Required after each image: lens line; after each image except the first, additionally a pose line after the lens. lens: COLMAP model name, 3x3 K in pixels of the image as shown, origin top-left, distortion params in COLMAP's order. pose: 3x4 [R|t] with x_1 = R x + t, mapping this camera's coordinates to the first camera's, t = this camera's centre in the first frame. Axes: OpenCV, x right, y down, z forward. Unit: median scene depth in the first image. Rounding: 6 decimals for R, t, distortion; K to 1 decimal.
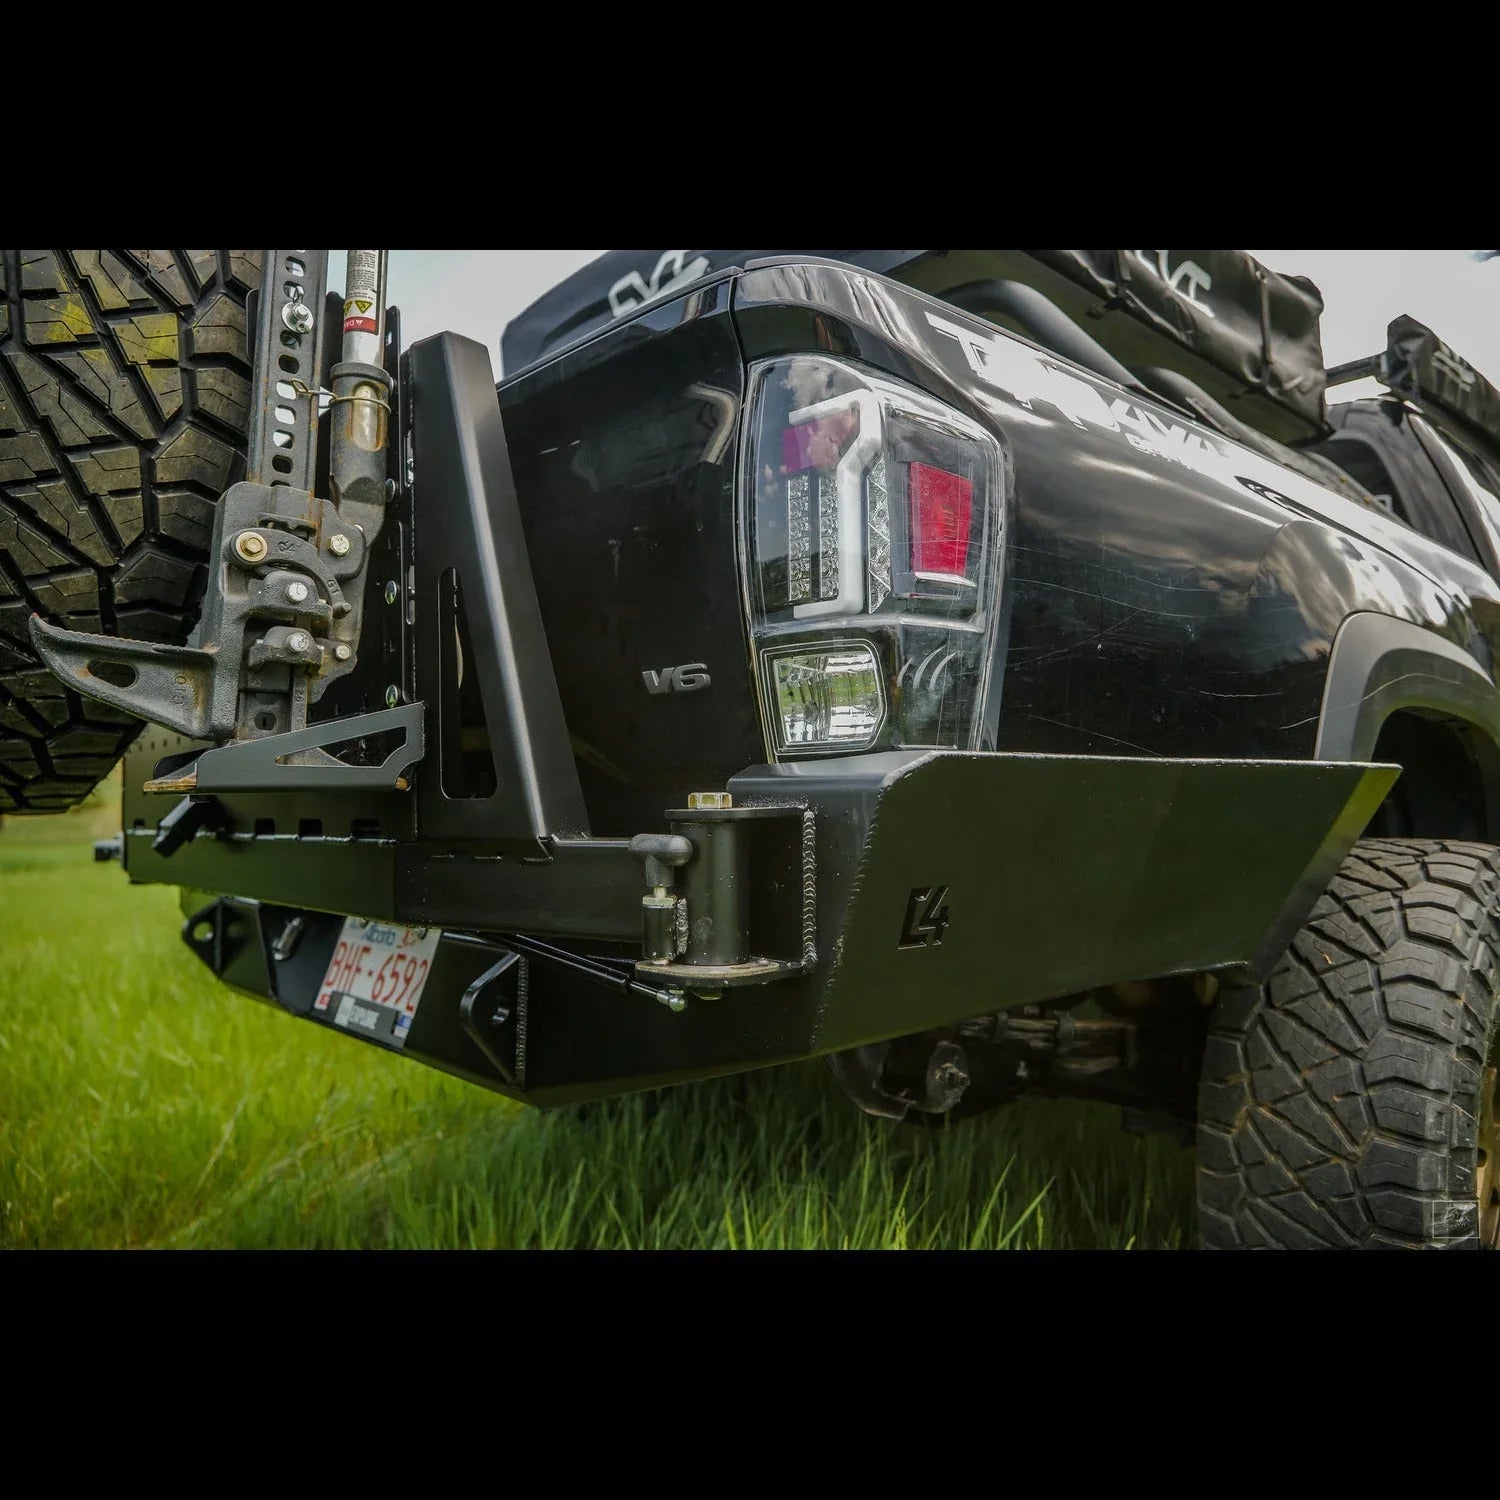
lens RADIAL K [[1078.0, 0, 721.8], [0, 1078.0, 752.7], [0, 0, 1]] dist [-0.001464, -0.001163]
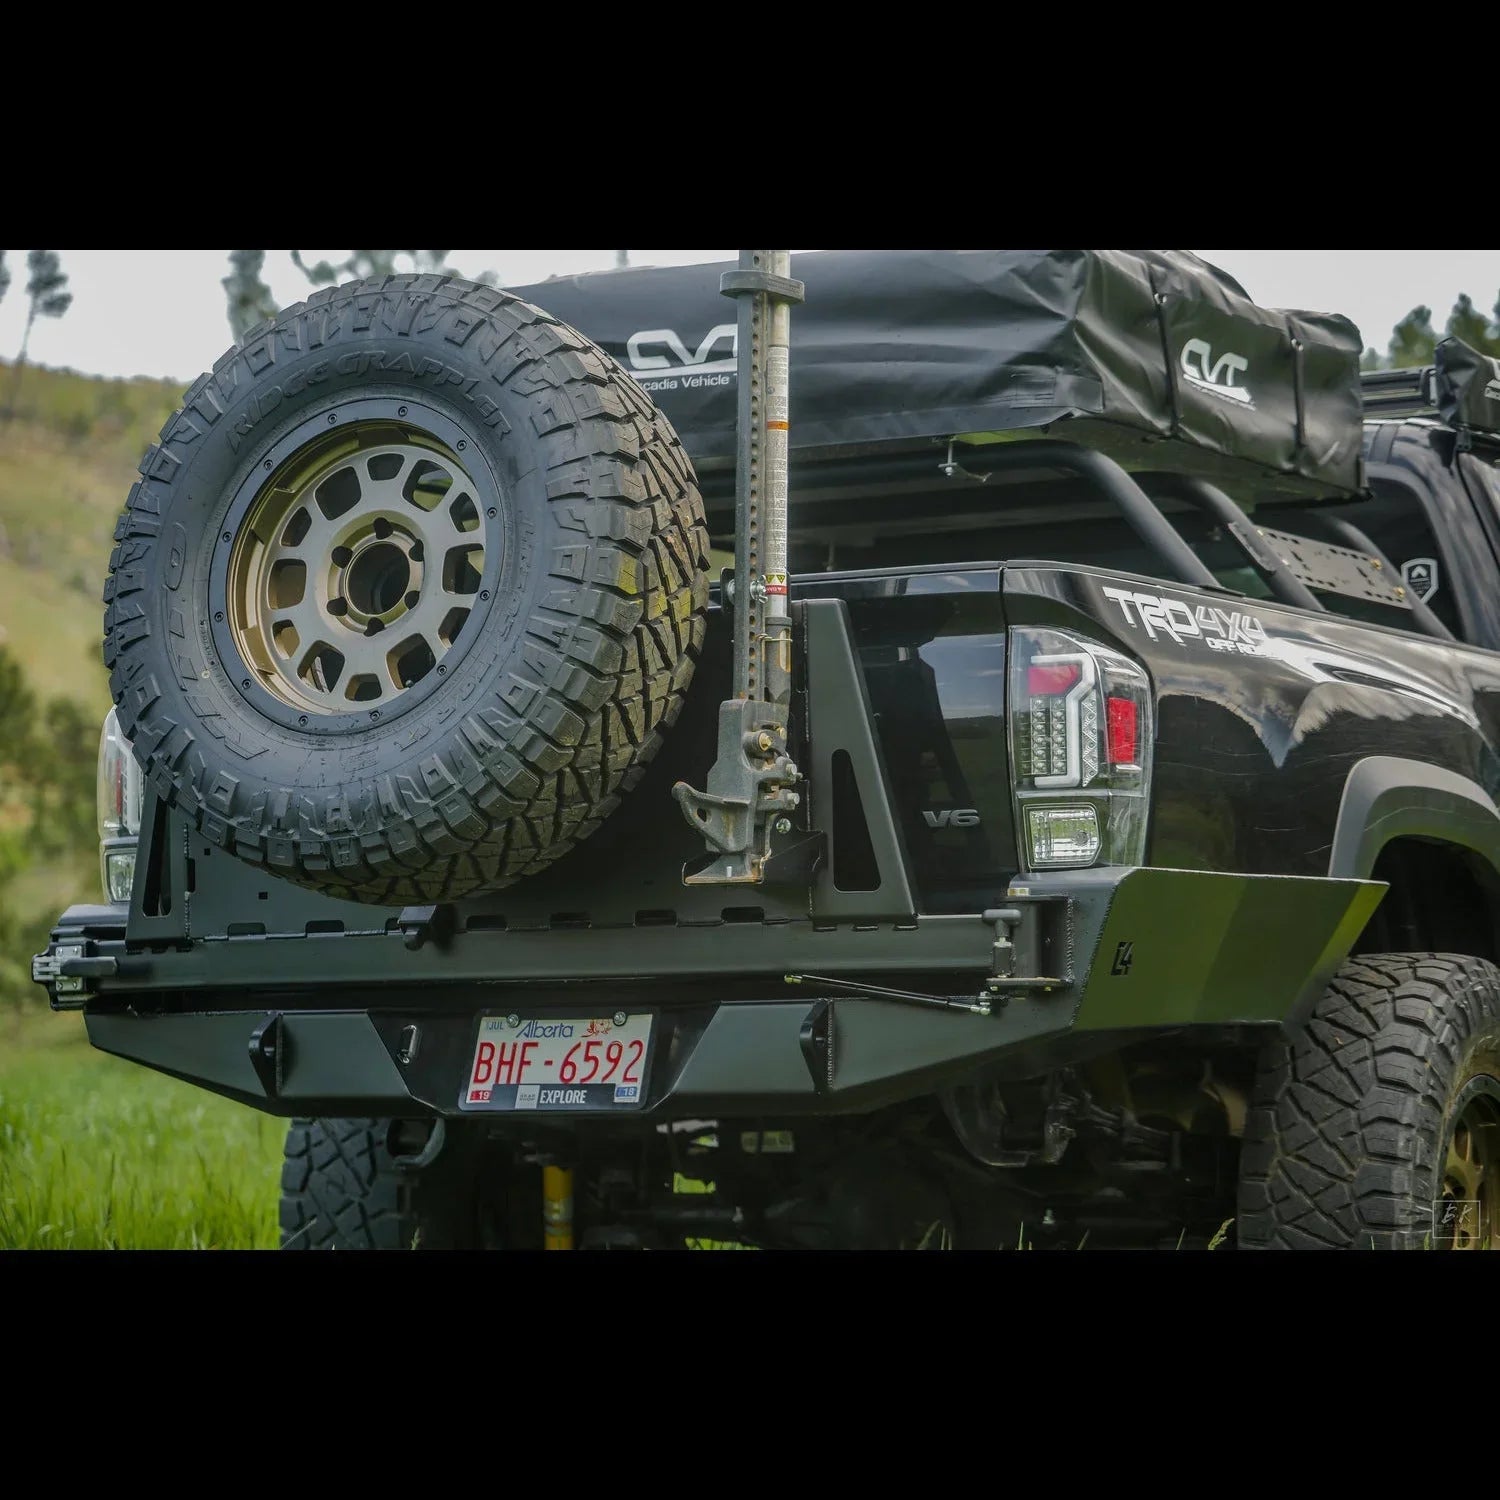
lens RADIAL K [[4761.1, 0, 604.1], [0, 4761.1, 789.4], [0, 0, 1]] dist [0.107486, -1.636980]
pose [[0.947570, 0.020246, 0.318907, -2.046344], [-0.014946, 0.999707, -0.019058, 0.022323], [-0.319199, 0.013292, 0.947594, -4.038266]]
